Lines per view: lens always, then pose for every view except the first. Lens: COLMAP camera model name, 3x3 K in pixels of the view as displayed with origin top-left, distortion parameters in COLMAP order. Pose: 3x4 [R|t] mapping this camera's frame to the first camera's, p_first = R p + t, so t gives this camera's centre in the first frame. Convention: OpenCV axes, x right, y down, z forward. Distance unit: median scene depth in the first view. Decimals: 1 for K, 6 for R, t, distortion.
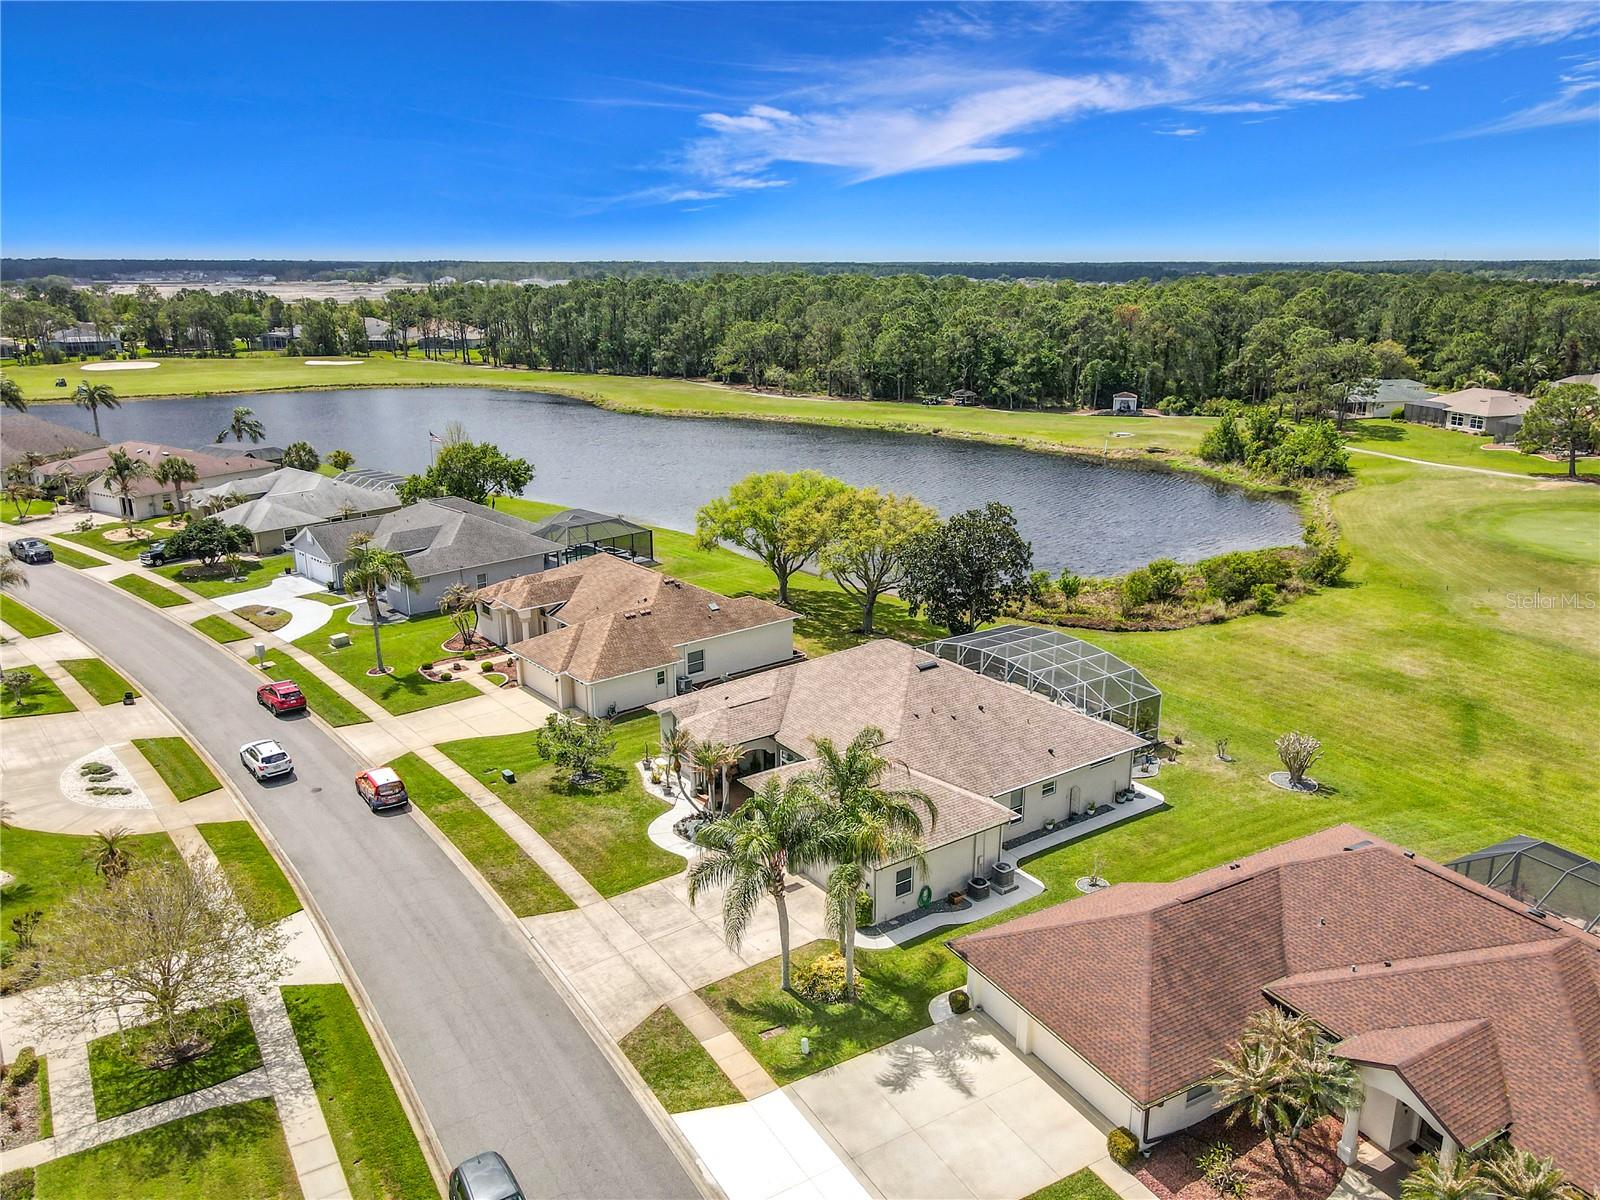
lens RADIAL K [[1166.2, 0, 818.0], [0, 1166.2, 596.9], [0, 0, 1]] dist [0.007890, 0.011204]
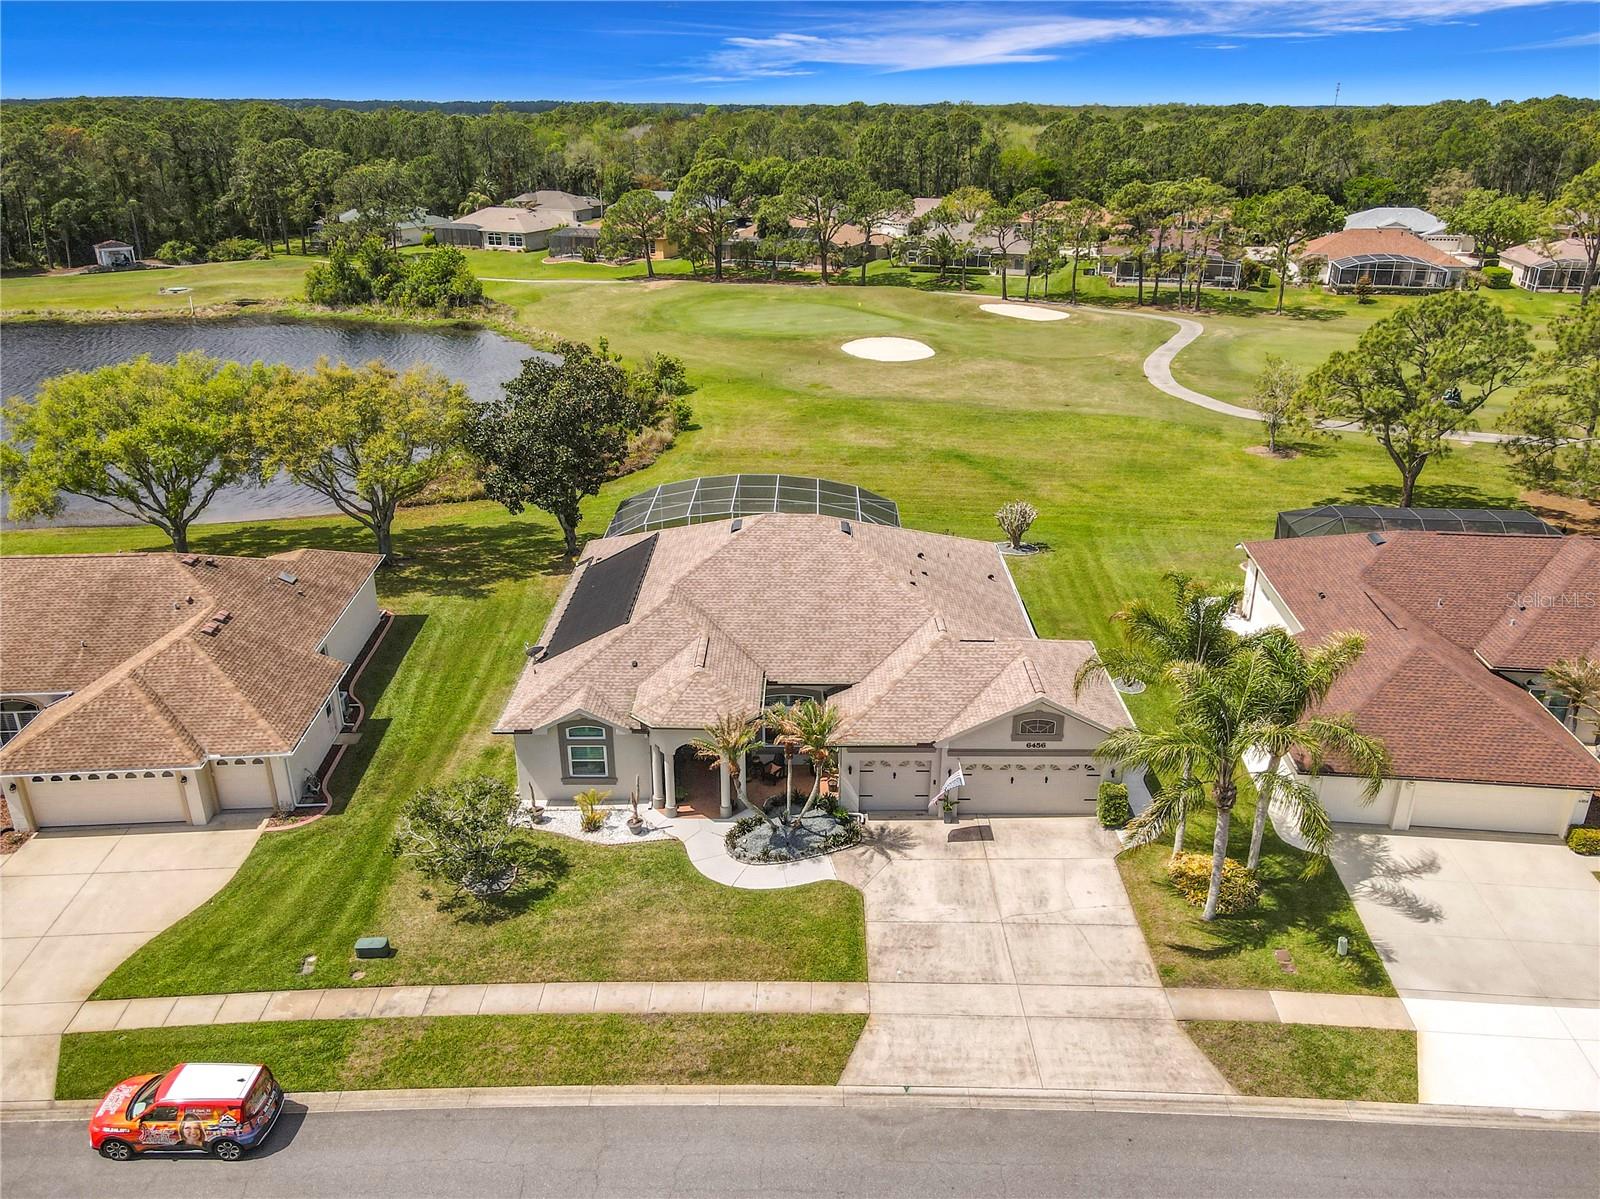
lens RADIAL K [[1182.7, 0, 814.5], [0, 1182.7, 596.2], [0, 0, 1]] dist [0.010030, 0.010384]
pose [[0.578641, -0.310534, 0.754151, -0.423103], [0.220973, 0.949784, 0.221542, -0.062194], [-0.785077, 0.038454, 0.618204, 0.418062]]
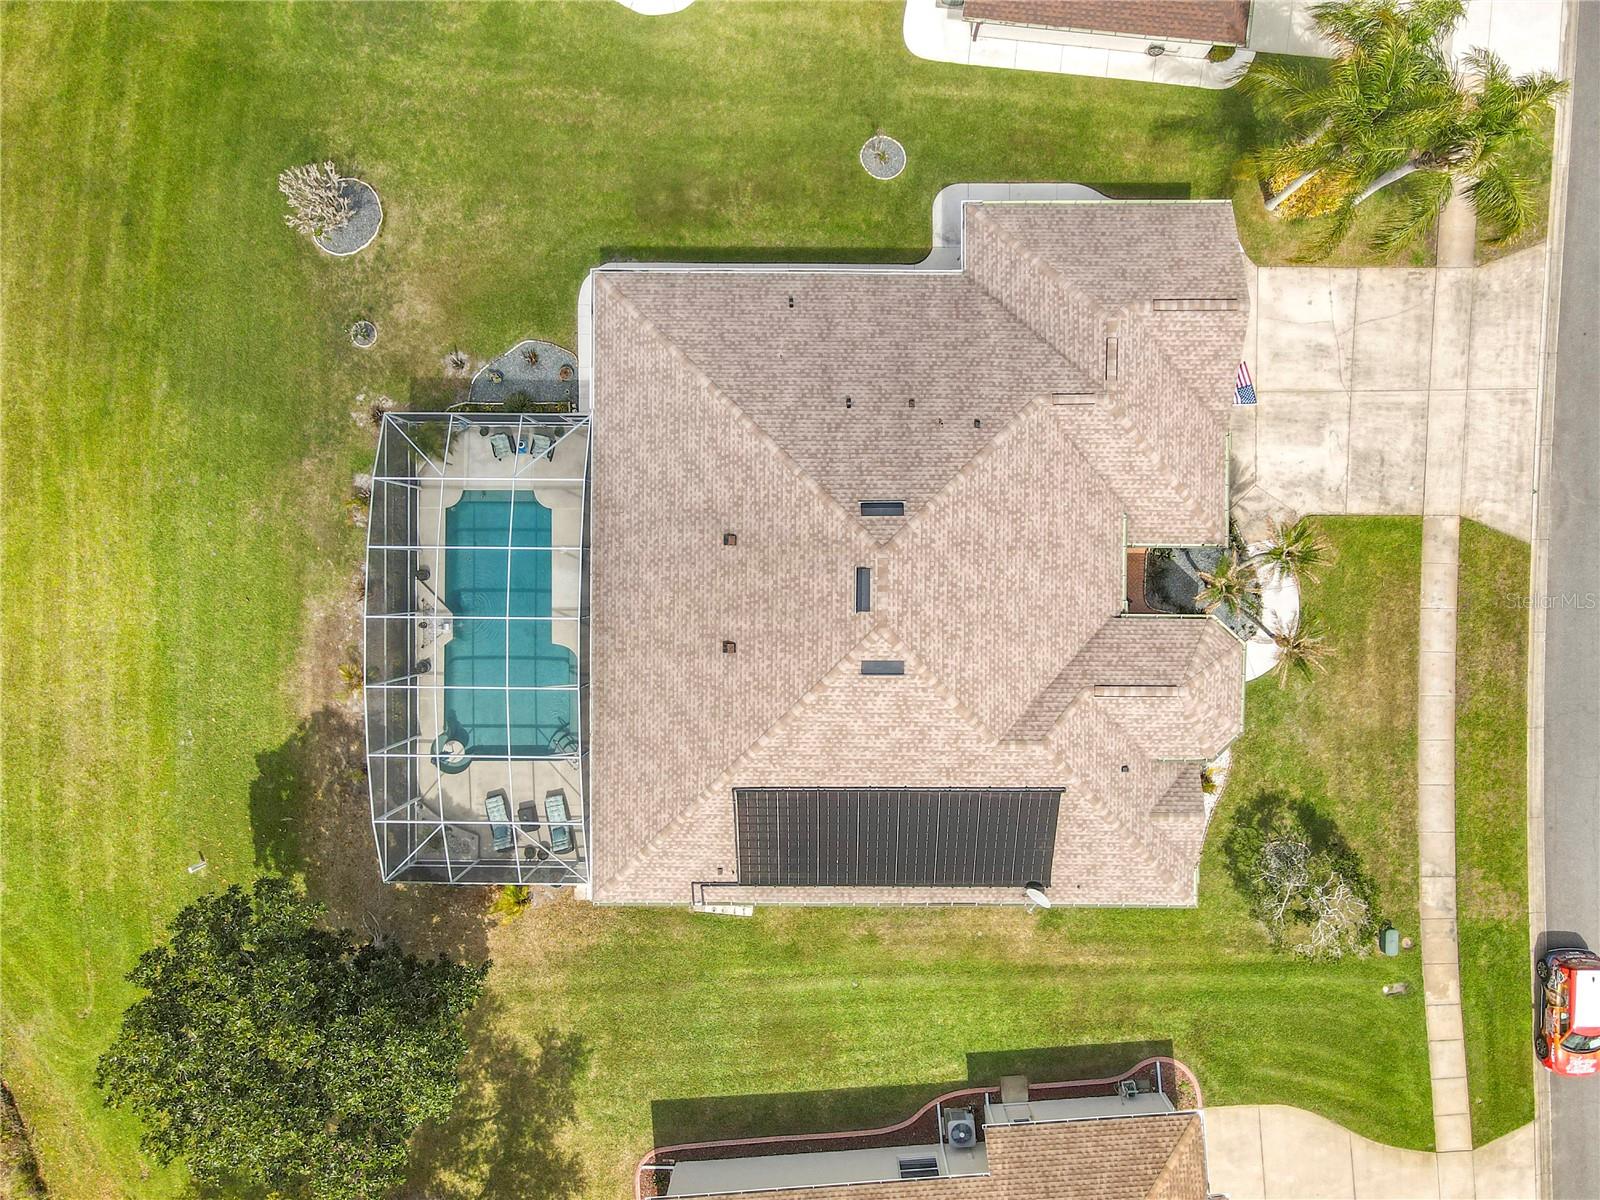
lens RADIAL K [[1166.2, 0, 818.0], [0, 1166.2, 596.9], [0, 0, 1]] dist [0.007890, 0.011204]
pose [[-0.812089, -0.583479, -0.008059, 0.077082], [0.167313, -0.246054, 0.954706, -0.372637], [-0.559033, 0.773958, 0.297441, 0.703978]]
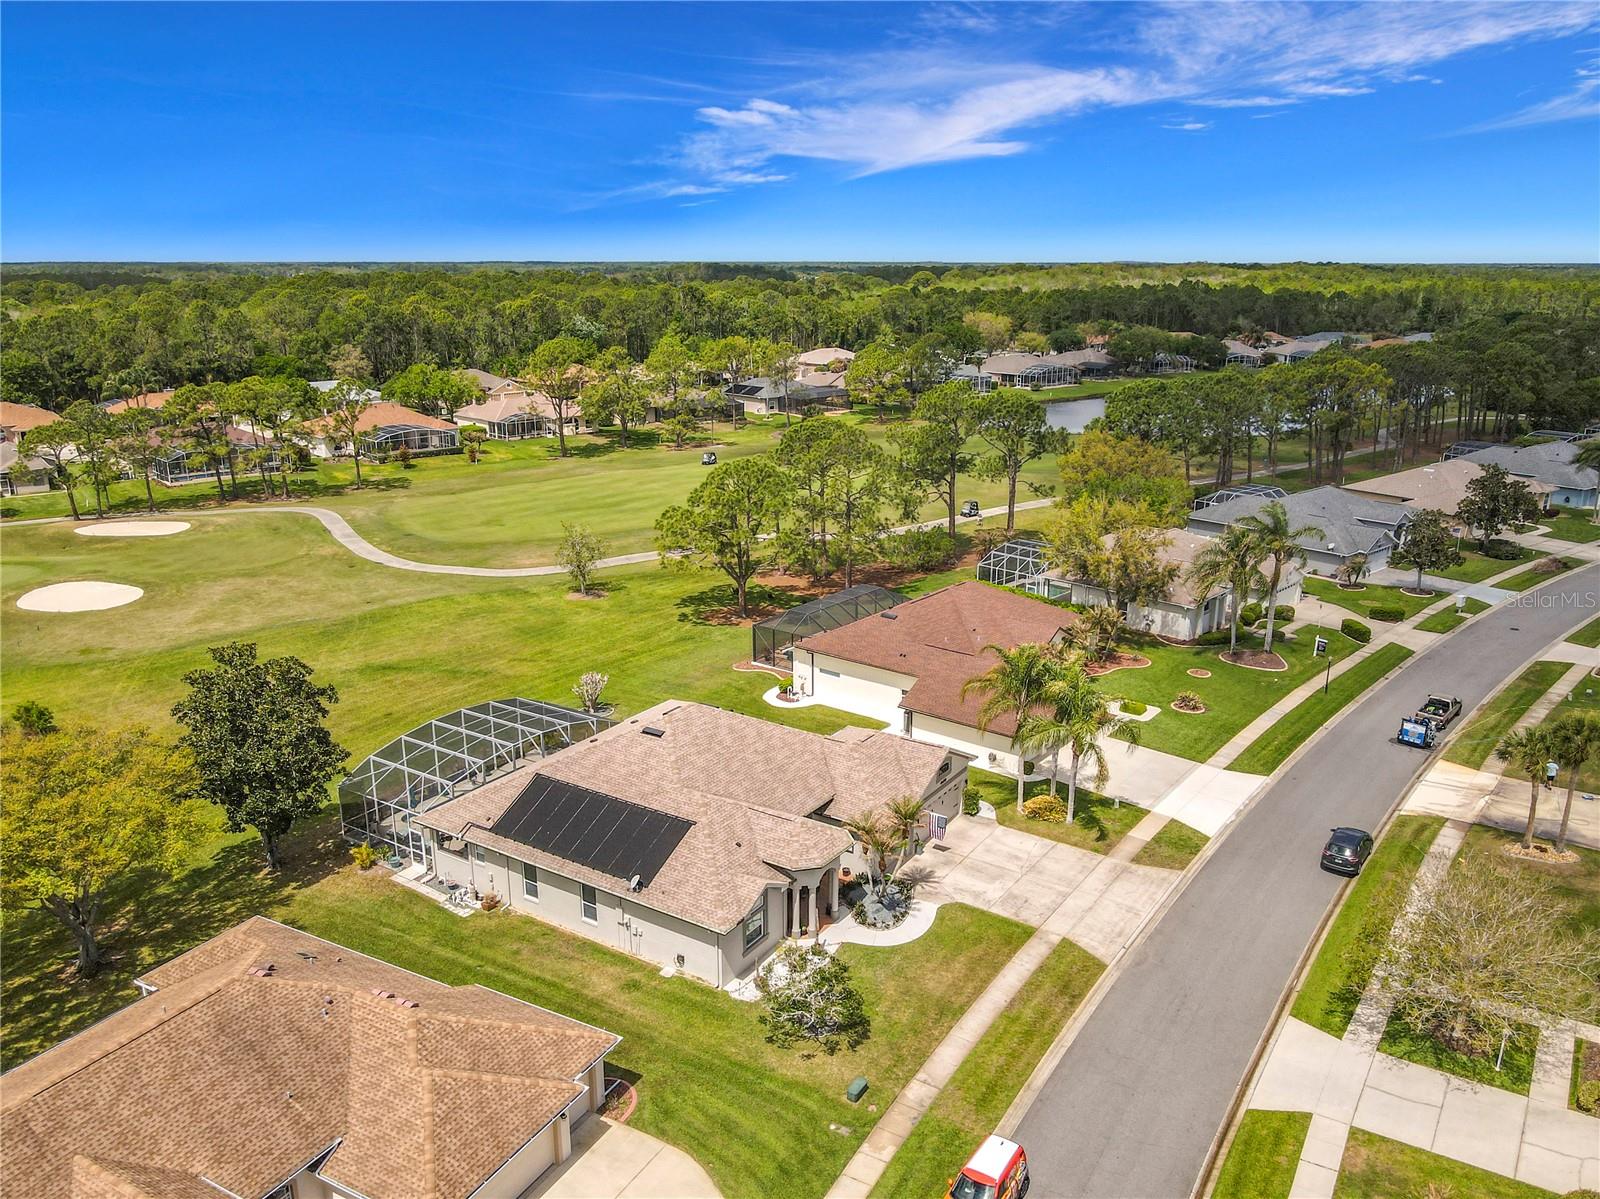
lens RADIAL K [[1173.7, 0, 813.9], [0, 1173.7, 699.1], [0, 0, 1]] dist [-0.007636, -0.001420]
pose [[-0.368946, -0.327800, 0.869728, -0.641498], [0.256009, 0.863707, 0.434132, -0.283280], [-0.893498, 0.382829, -0.234741, 0.913865]]
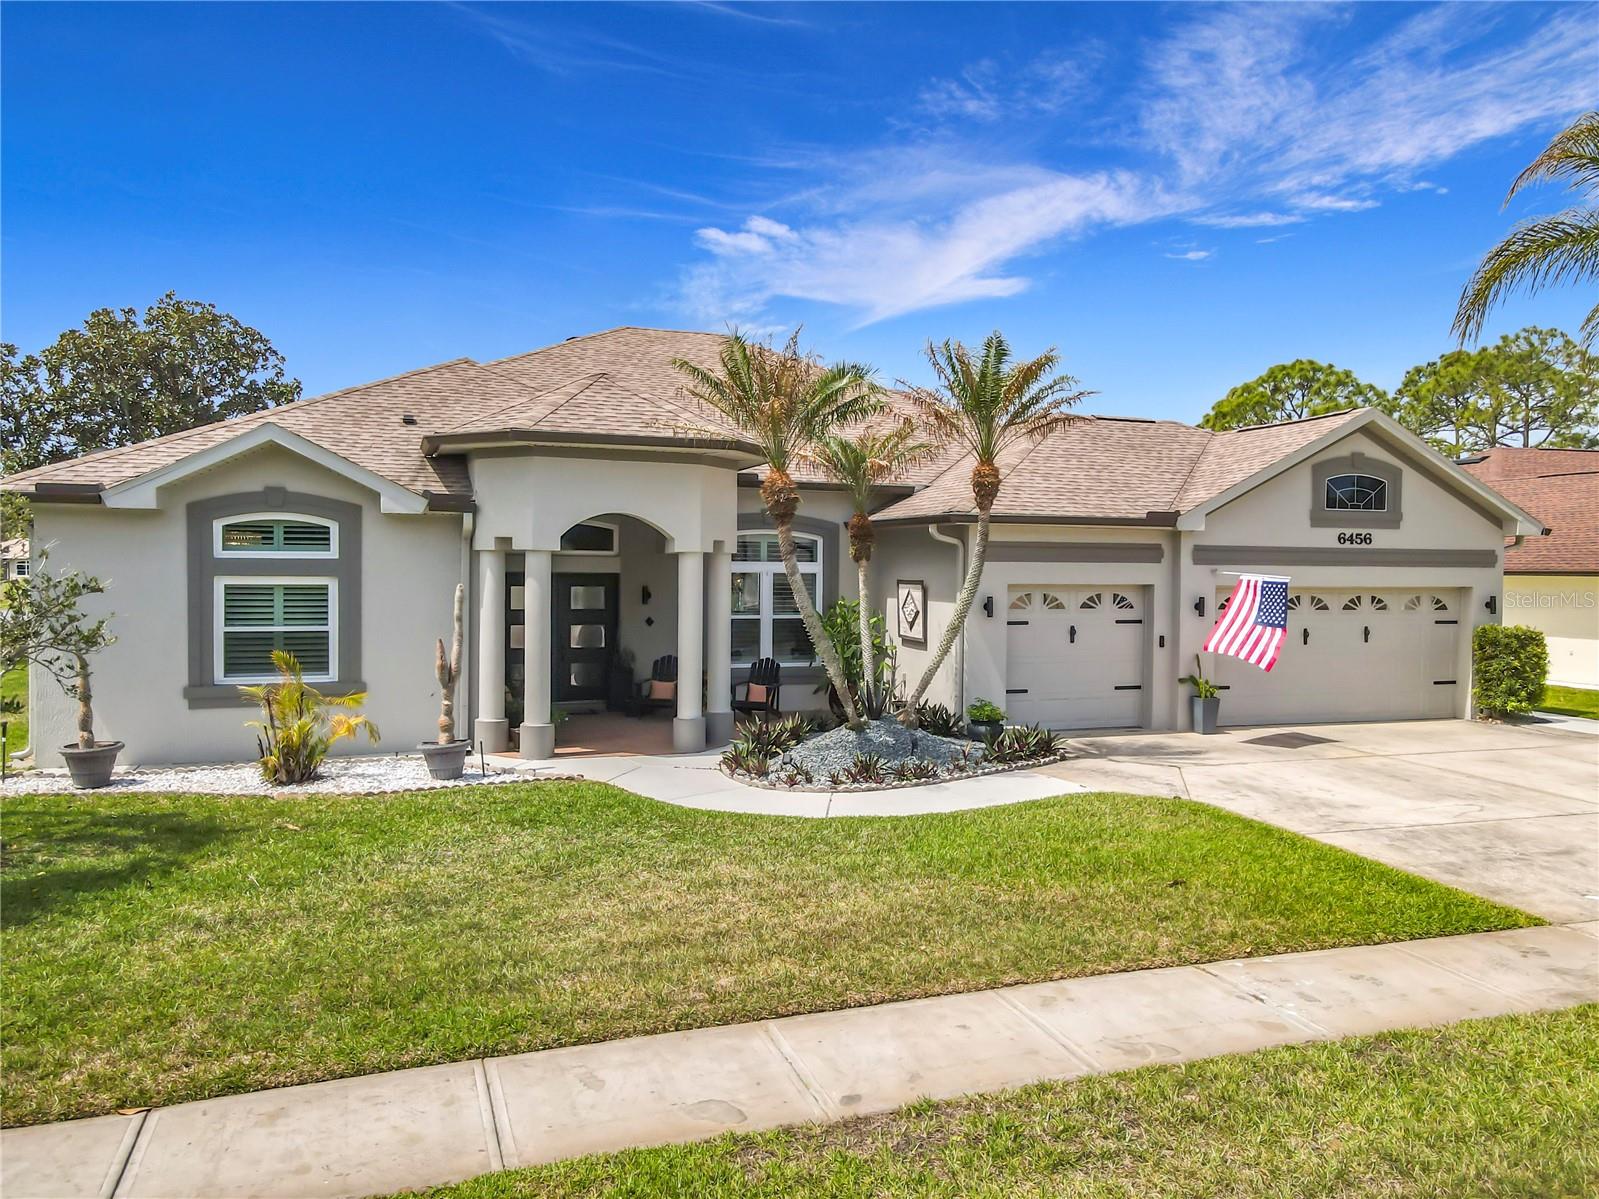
lens RADIAL K [[1173.7, 0, 799.1], [0, 1173.7, 597.8], [0, 0, 1]] dist [0.031750, 0.001836]
pose [[0.282111, -0.021965, 0.959130, -0.253645], [0.256946, 0.964945, -0.053477, 0.133343], [-0.924333, 0.261531, 0.277865, 0.707745]]
